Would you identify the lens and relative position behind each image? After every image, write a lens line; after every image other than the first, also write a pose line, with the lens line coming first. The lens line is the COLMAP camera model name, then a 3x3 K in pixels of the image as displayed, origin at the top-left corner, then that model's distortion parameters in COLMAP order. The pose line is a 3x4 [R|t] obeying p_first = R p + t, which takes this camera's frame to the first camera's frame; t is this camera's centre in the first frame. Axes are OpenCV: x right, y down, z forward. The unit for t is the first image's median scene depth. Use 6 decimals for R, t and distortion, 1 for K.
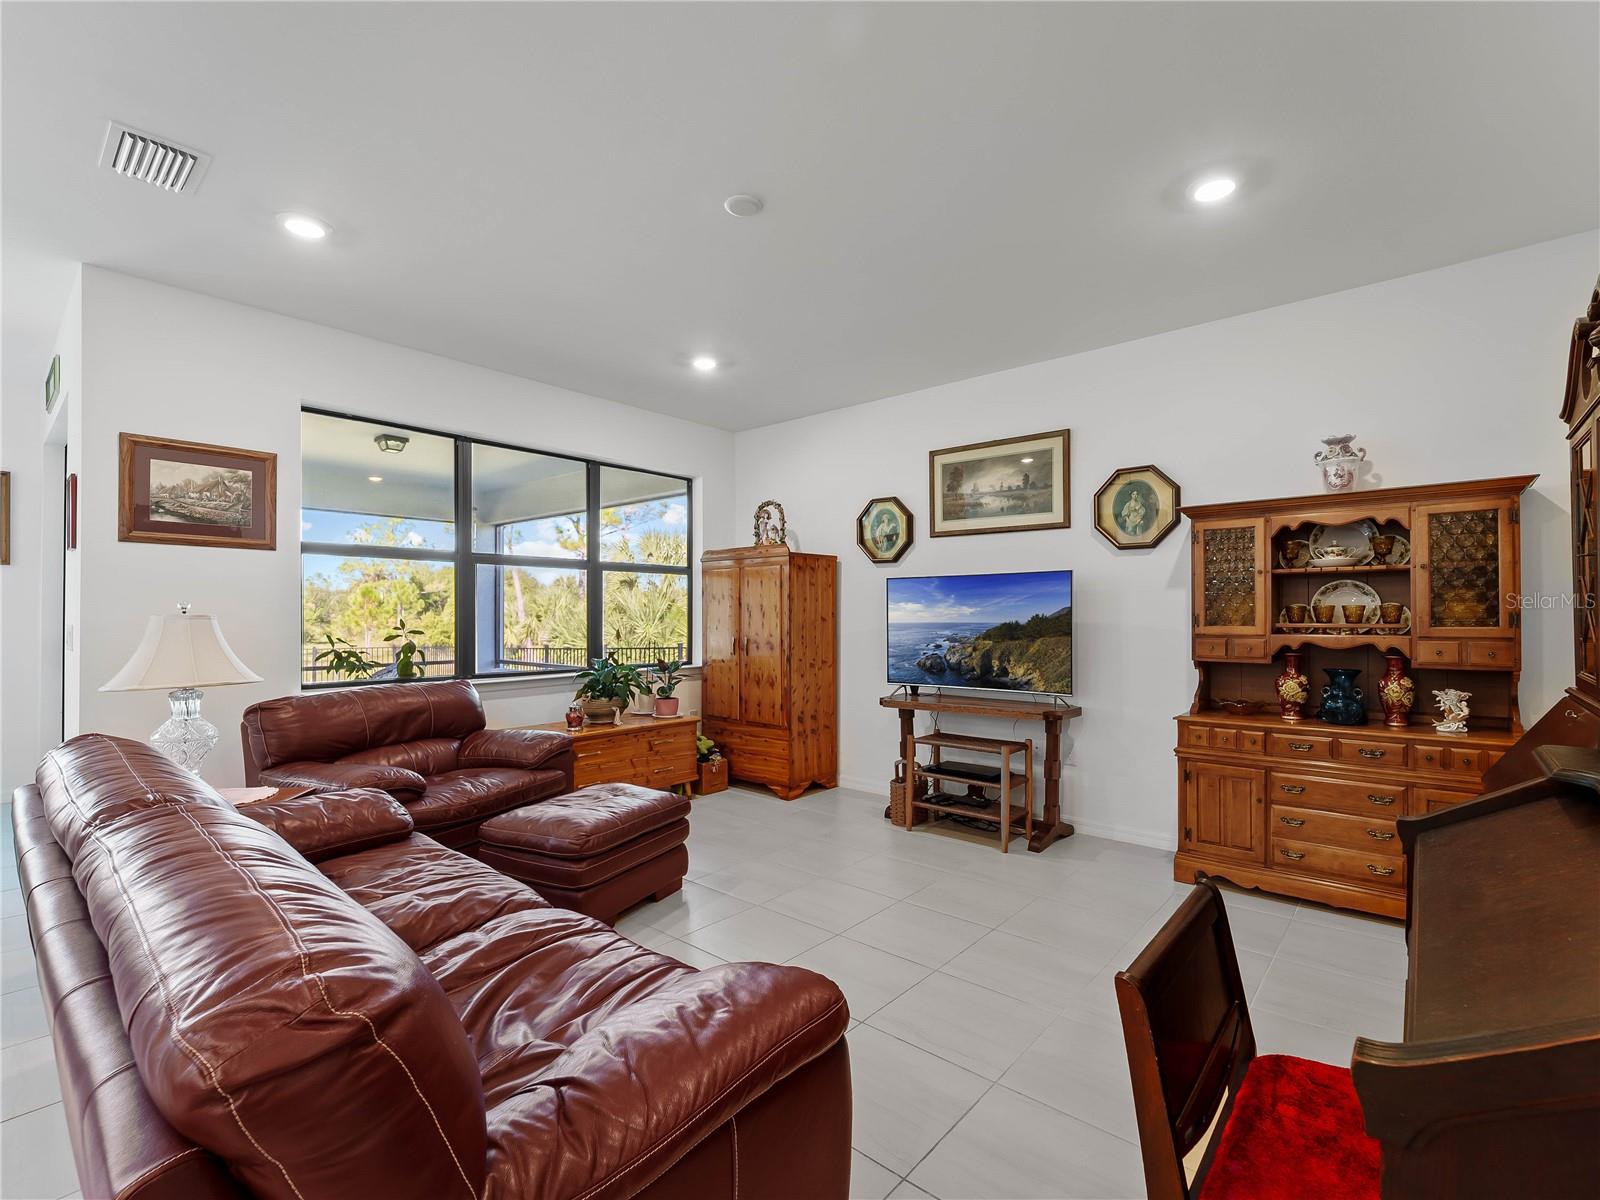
lens RADIAL K [[735.8, 0, 801.6], [0, 735.8, 607.1], [0, 0, 1]] dist [-0.002624, -0.000562]
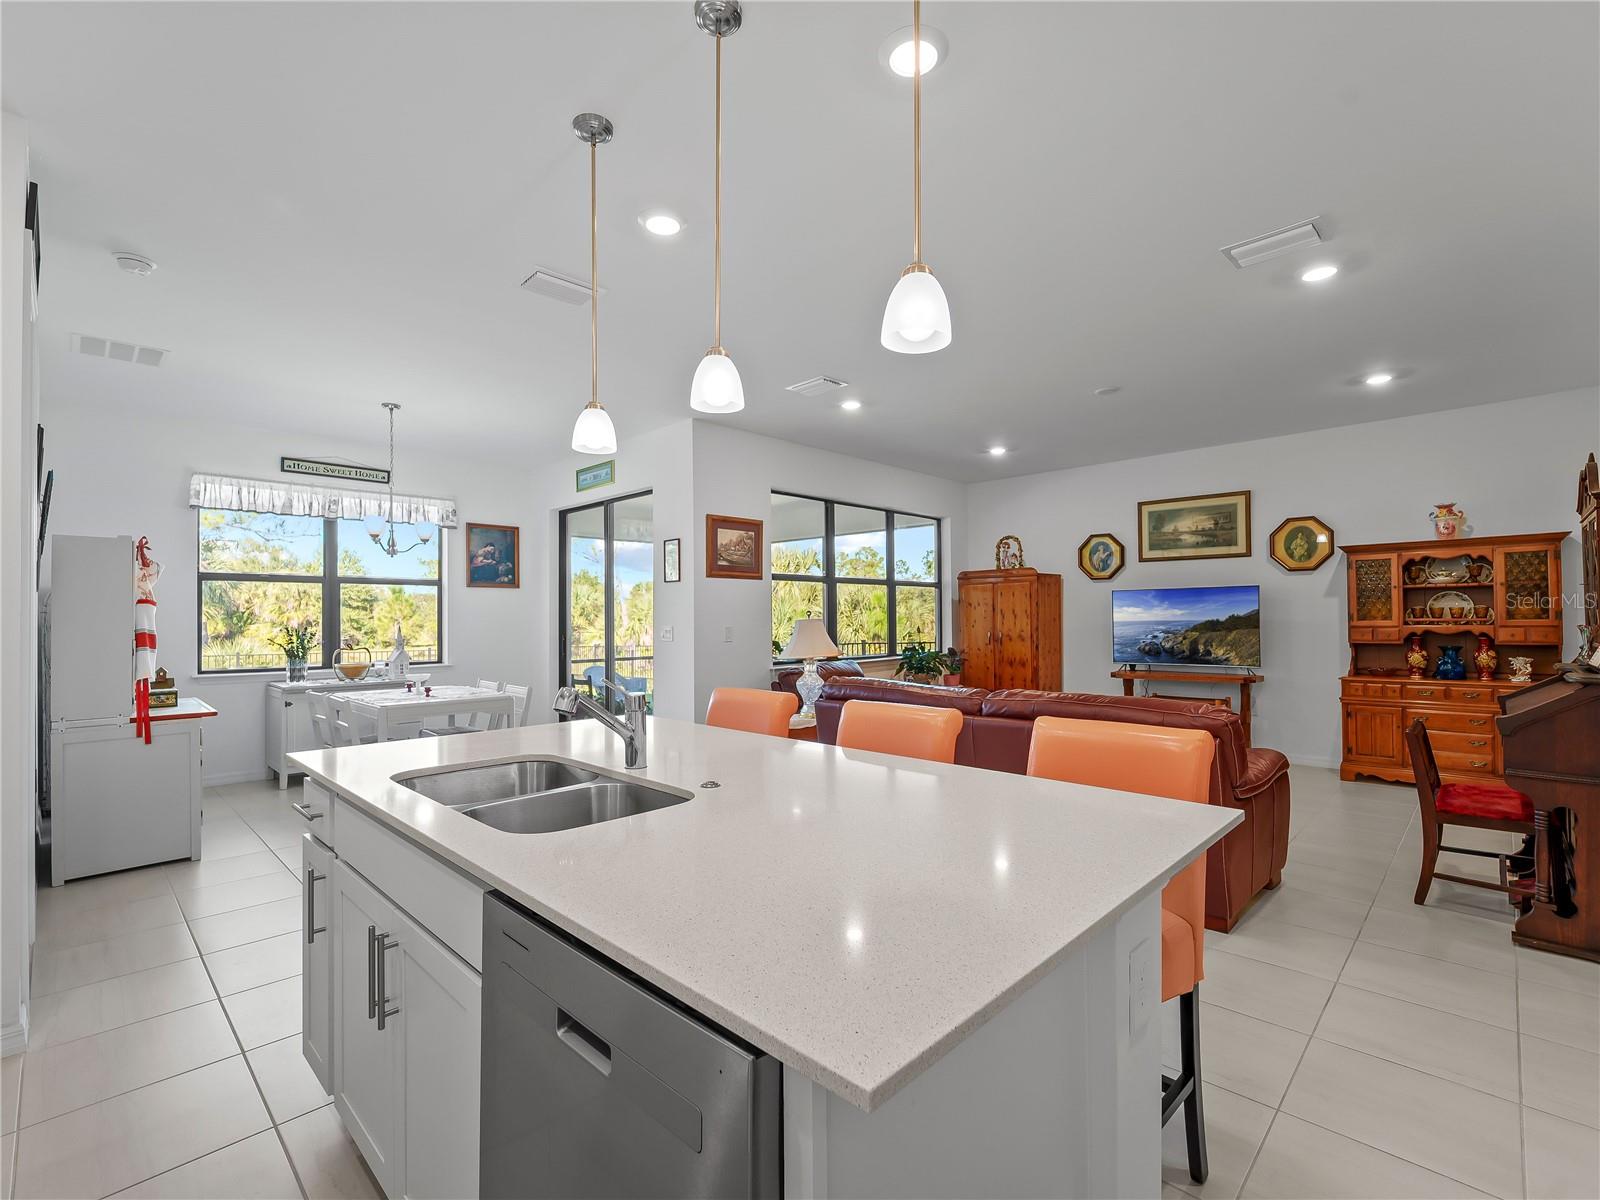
lens RADIAL K [[726.5, 0, 802.2], [0, 726.5, 605.7], [0, 0, 1]] dist [-0.001854, -0.001184]
pose [[0.998425, -0.010163, -0.055177, -0.513375], [0.009900, 0.999938, -0.005044, -0.009958], [0.055225, 0.004489, 0.998464, -0.578126]]
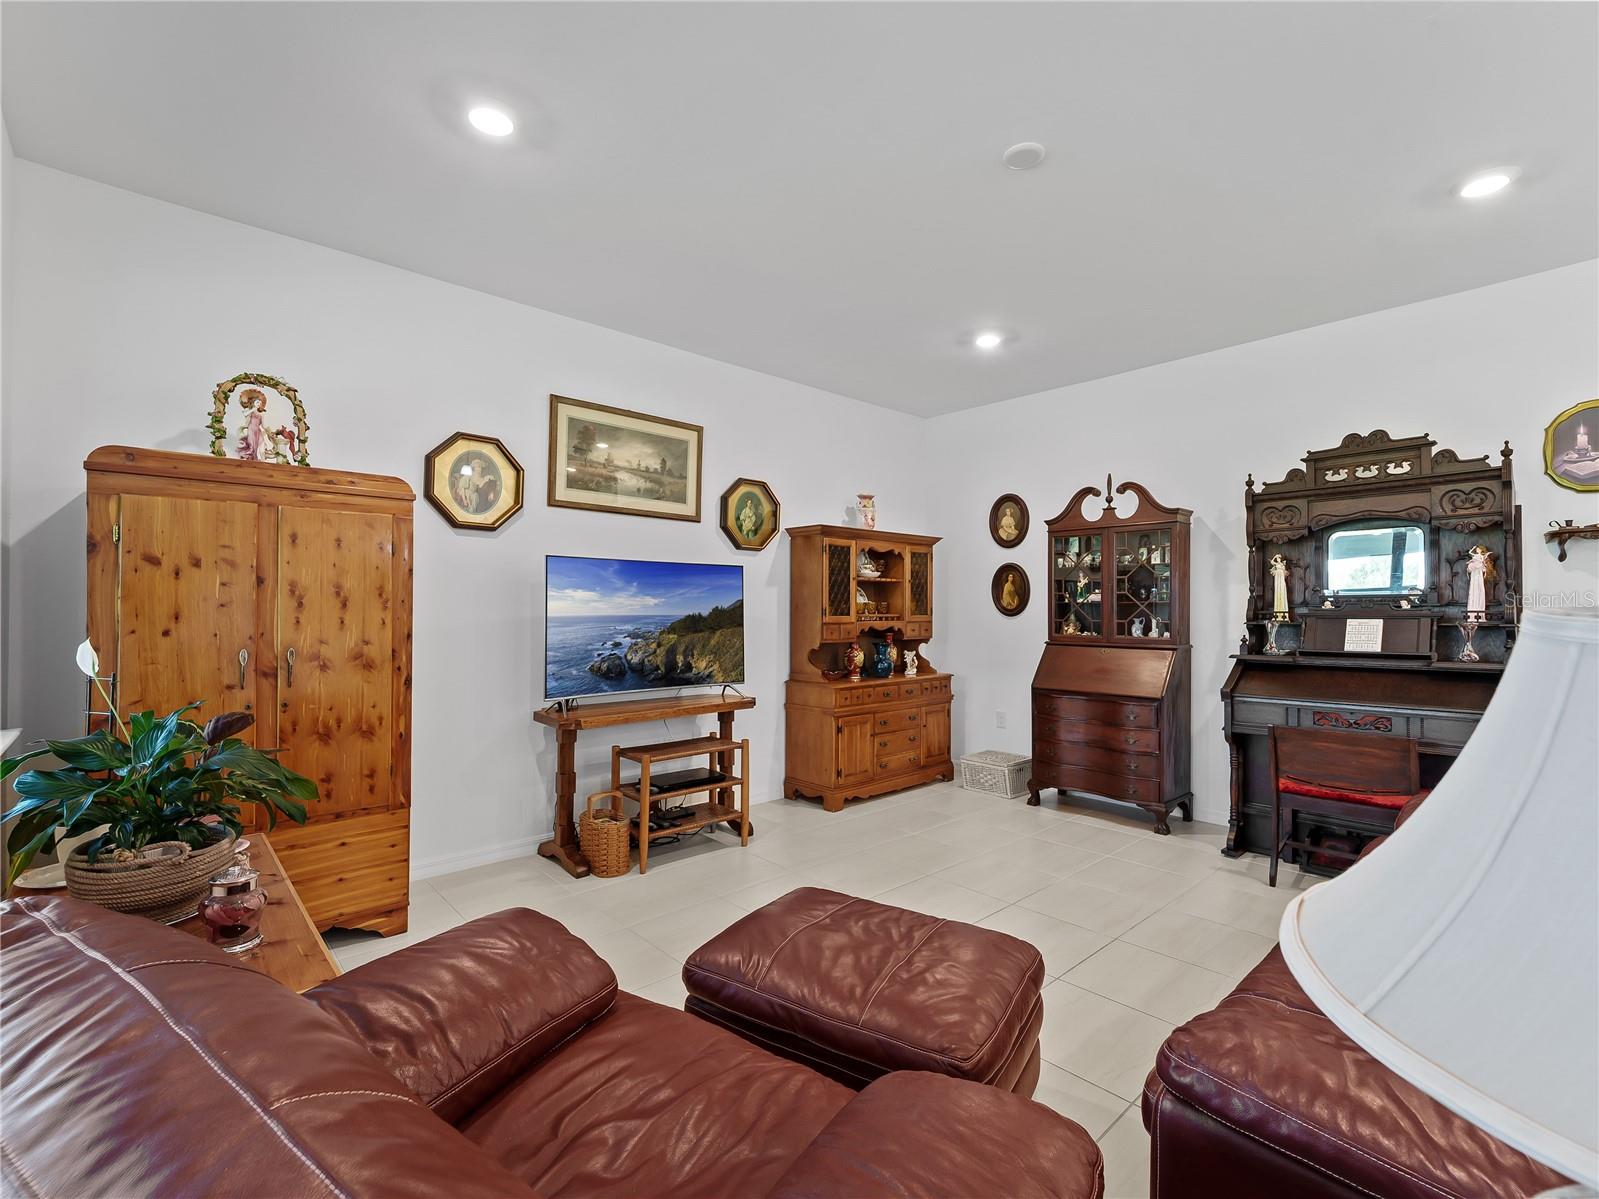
lens RADIAL K [[726.1, 0, 801.7], [0, 726.1, 605.2], [0, 0, 1]] dist [-0.001854, -0.001184]
pose [[0.108938, 0.009227, 0.994006, -0.694574], [-0.014134, 0.999870, -0.007732, 0.015061], [-0.993948, -0.013207, 0.109054, 0.821802]]
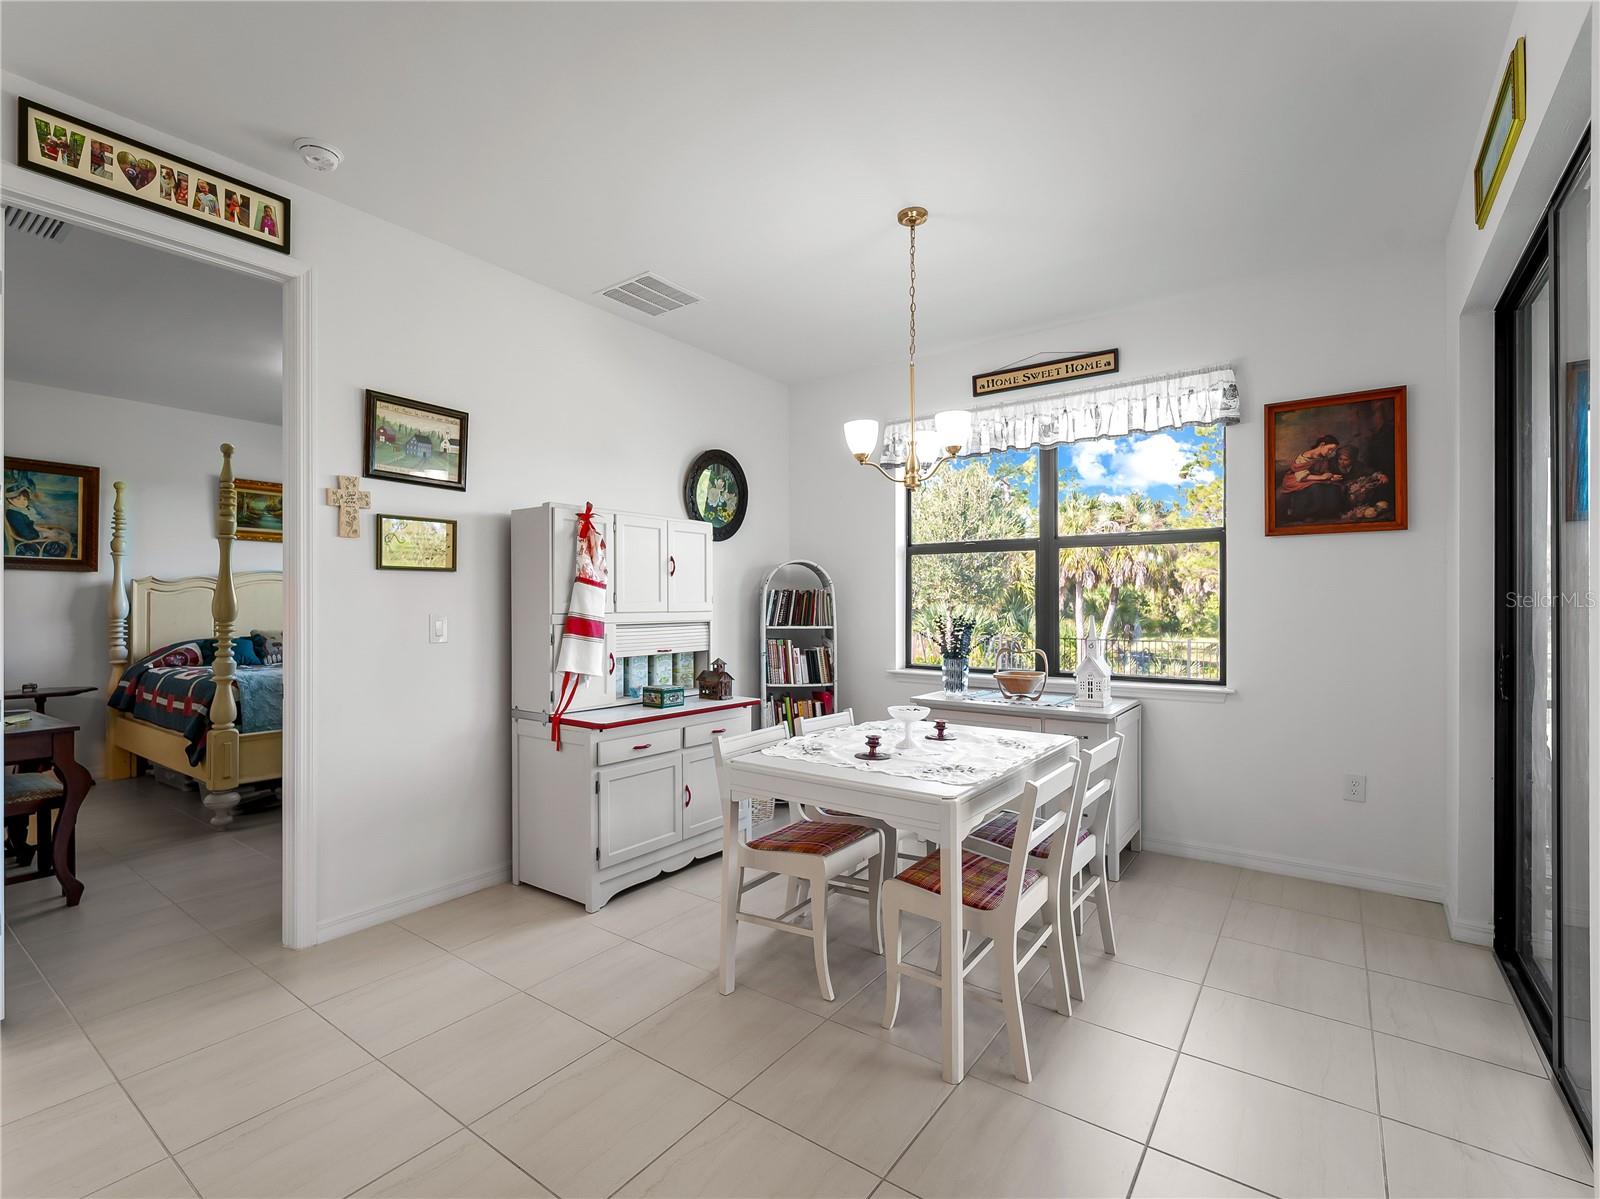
lens RADIAL K [[735.8, 0, 801.6], [0, 735.8, 606.6], [0, 0, 1]] dist [-0.002624, -0.000562]
pose [[0.088988, -0.001909, -0.996031, -0.600497], [0.012798, 0.999918, -0.000773, 0.004917], [0.995950, -0.012679, 0.089005, 0.503747]]
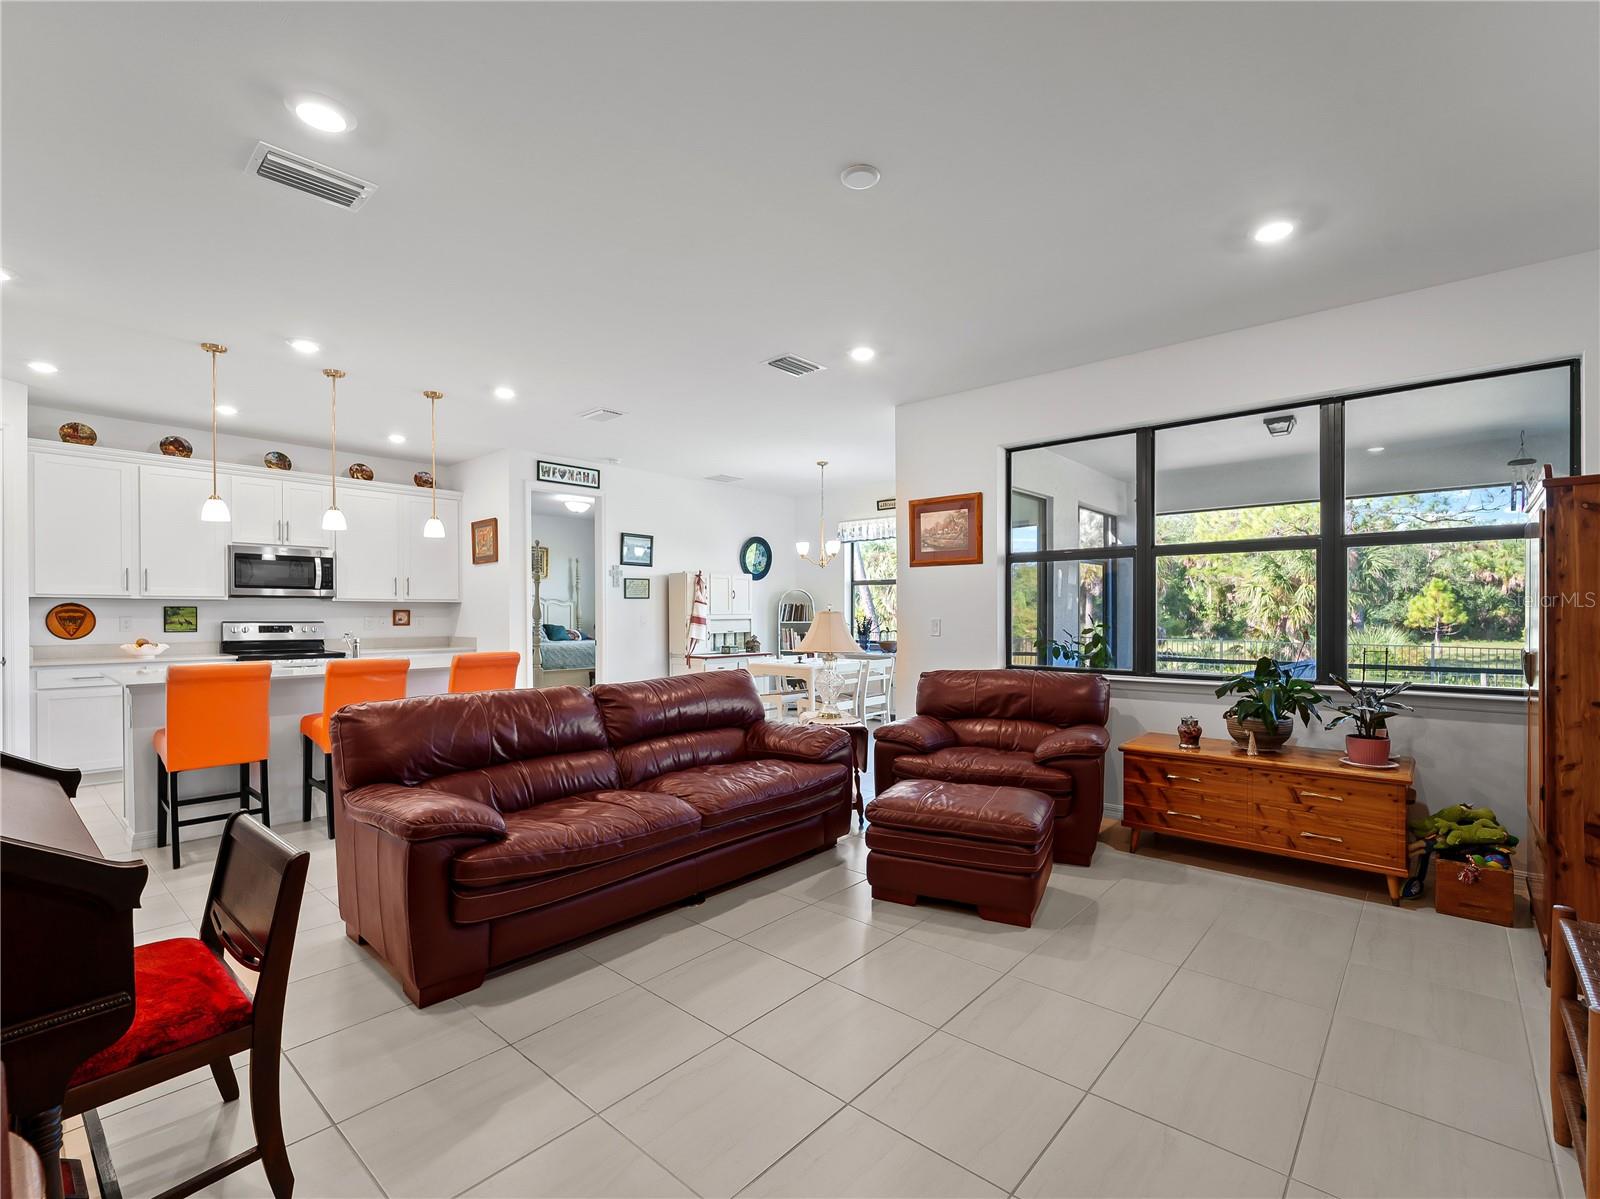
lens RADIAL K [[726.5, 0, 802.2], [0, 726.5, 605.2], [0, 0, 1]] dist [-0.001854, -0.001184]
pose [[-0.010554, -0.011207, -0.999882, 0.591306], [0.015519, 0.999815, -0.011370, 0.009431], [0.999824, -0.015637, -0.010378, 0.646820]]
